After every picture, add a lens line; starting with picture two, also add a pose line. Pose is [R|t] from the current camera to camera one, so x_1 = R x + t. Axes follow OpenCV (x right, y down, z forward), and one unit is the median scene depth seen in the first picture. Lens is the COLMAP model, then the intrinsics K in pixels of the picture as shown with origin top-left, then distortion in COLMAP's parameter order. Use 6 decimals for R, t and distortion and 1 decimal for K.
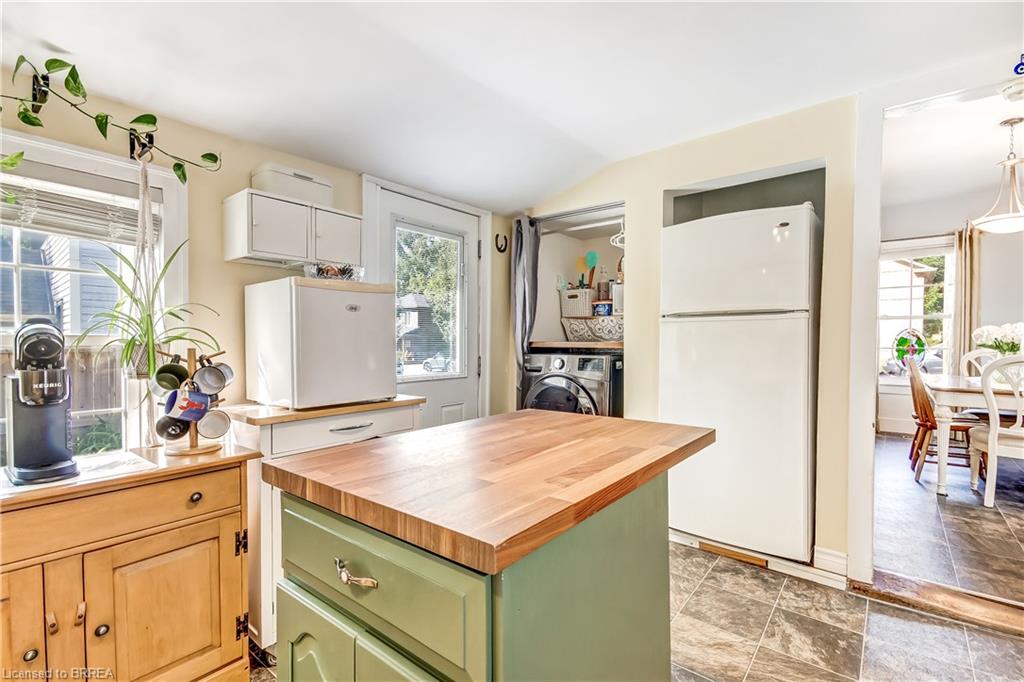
lens RADIAL K [[465.7, 0, 515.0], [0, 465.7, 345.8], [0, 0, 1]] dist [0.030557, -0.008231]
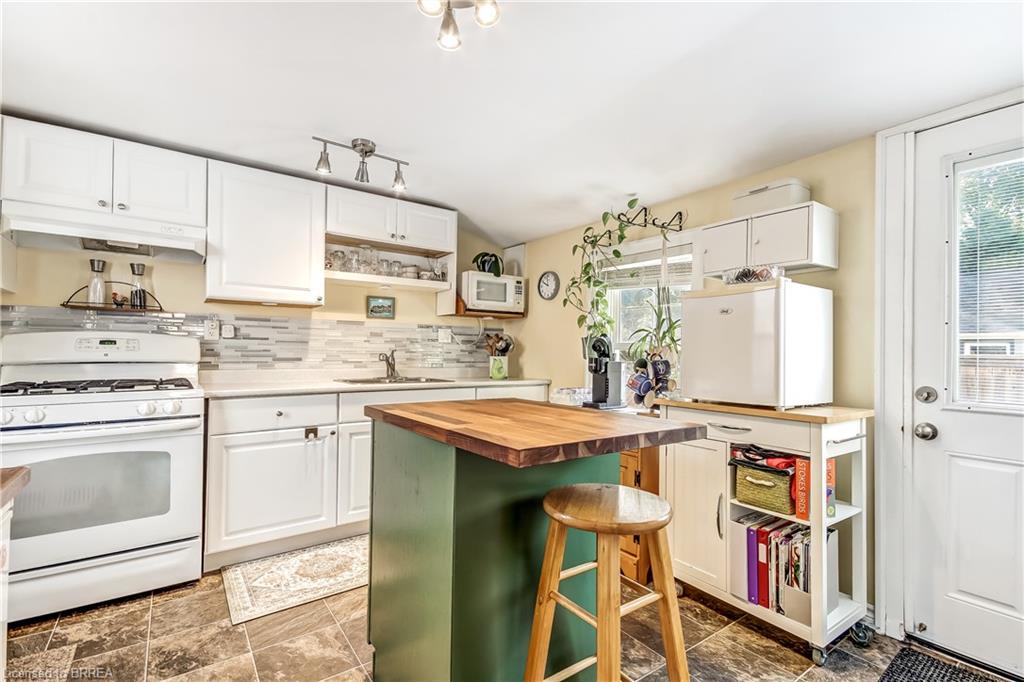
lens RADIAL K [[465.7, 0, 515.0], [0, 465.7, 345.8], [0, 0, 1]] dist [0.030557, -0.008231]
pose [[-0.265266, -0.013180, -0.964085, 1.429702], [-0.025930, 0.999642, -0.006532, -0.001082], [0.963826, 0.023266, -0.265513, 1.636599]]
